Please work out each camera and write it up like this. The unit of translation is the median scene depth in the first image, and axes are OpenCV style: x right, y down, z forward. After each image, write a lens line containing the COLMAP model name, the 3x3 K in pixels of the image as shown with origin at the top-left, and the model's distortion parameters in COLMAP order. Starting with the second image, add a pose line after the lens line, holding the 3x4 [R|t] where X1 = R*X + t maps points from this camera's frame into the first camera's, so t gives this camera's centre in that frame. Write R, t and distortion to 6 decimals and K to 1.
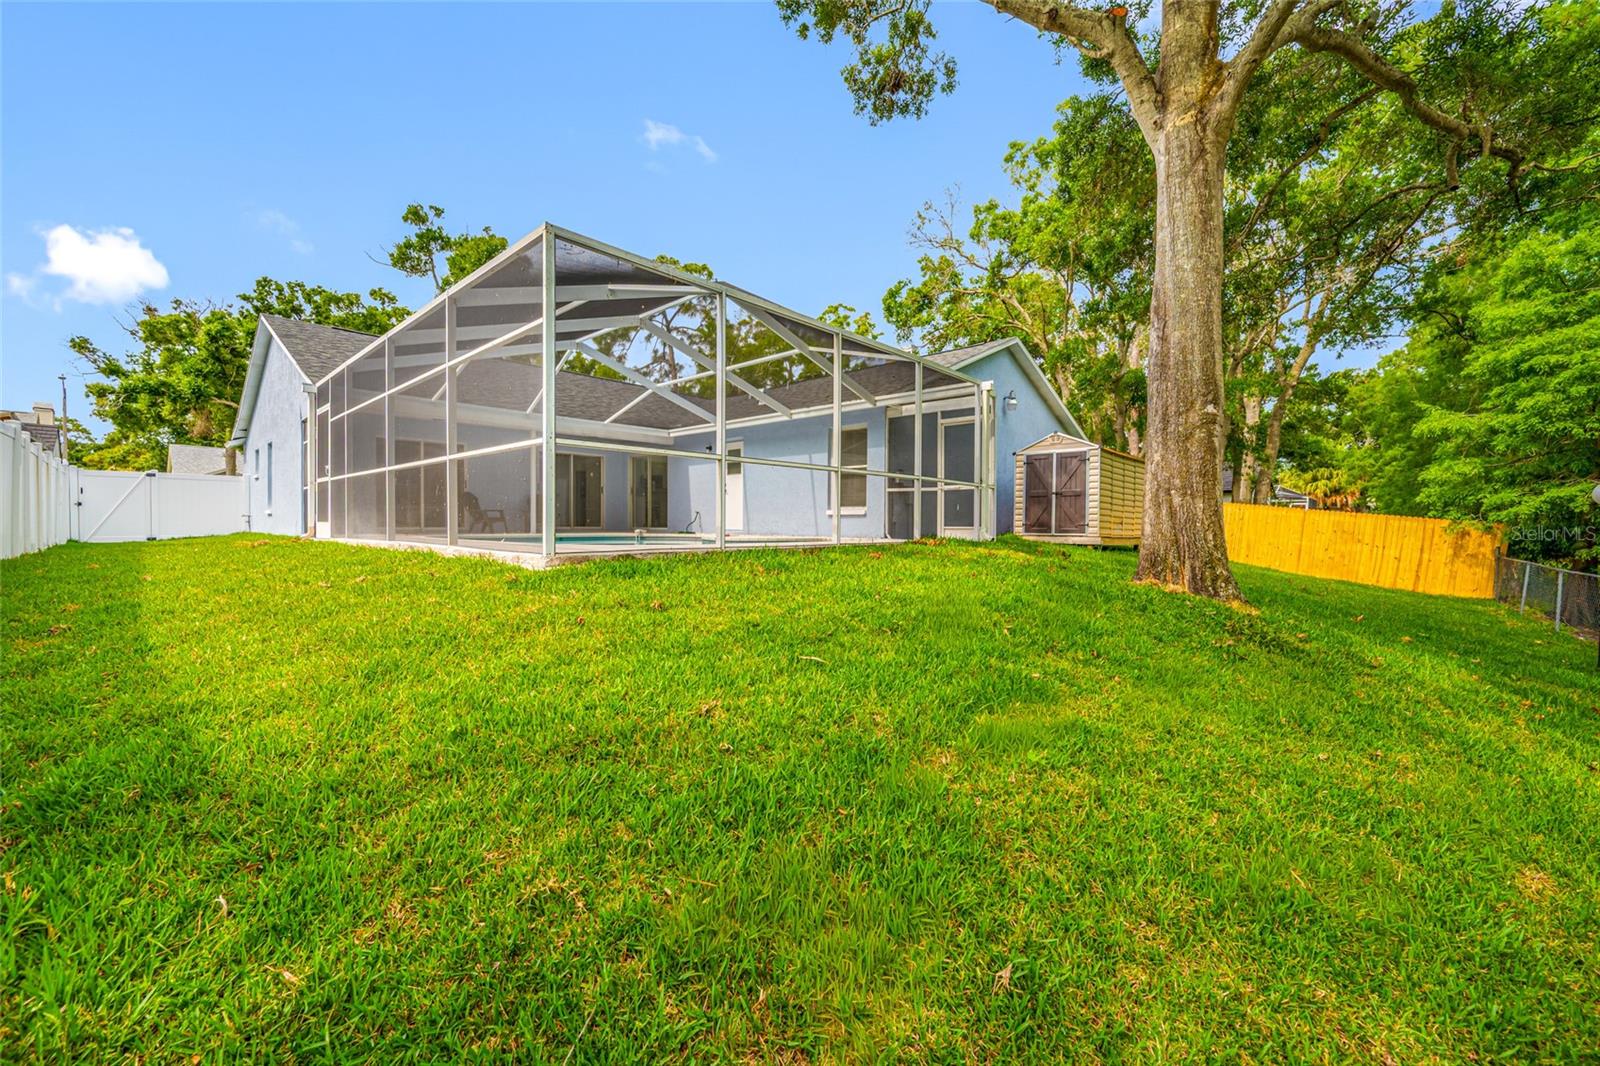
lens RADIAL K [[631.5, 0, 794.8], [0, 631.5, 529.3], [0, 0, 1]] dist [-0.001119, -0.000027]
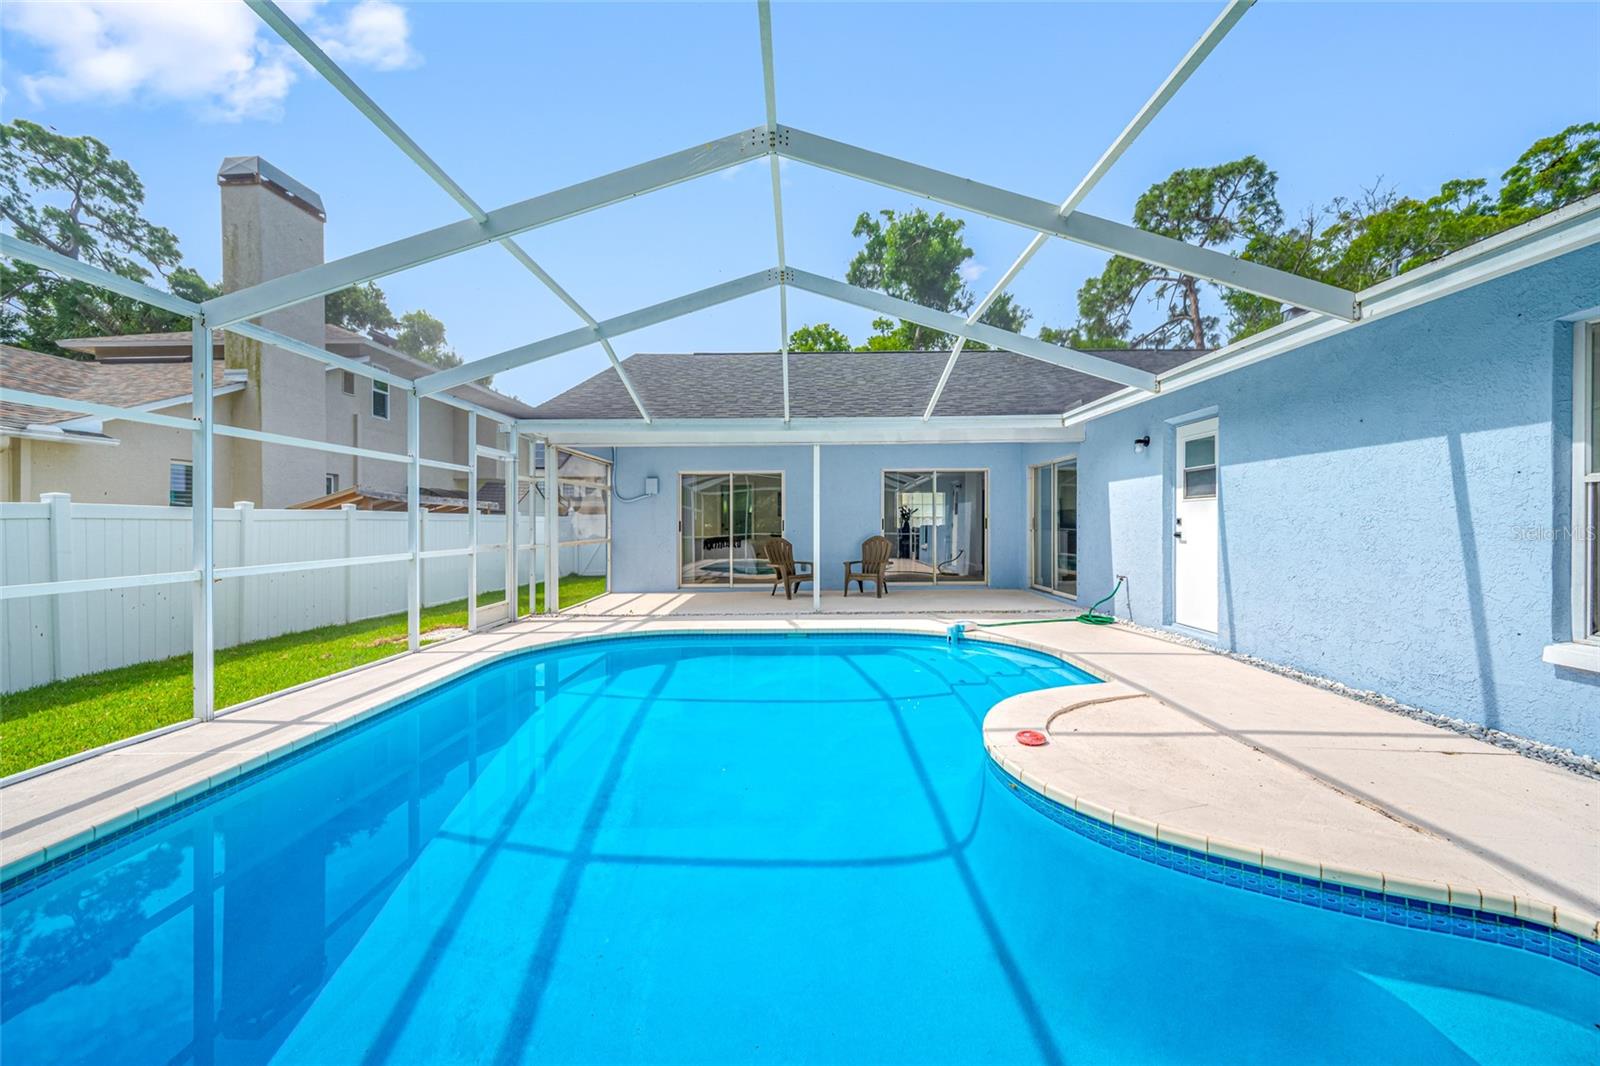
lens RADIAL K [[631.5, 0, 795.7], [0, 631.5, 526.2], [0, 0, 1]] dist [-0.001119, -0.000027]
pose [[0.685128, -0.012589, -0.728314, 0.012393], [0.005334, 0.999911, -0.012266, -0.033258], [0.728403, 0.004519, 0.685134, 0.264155]]
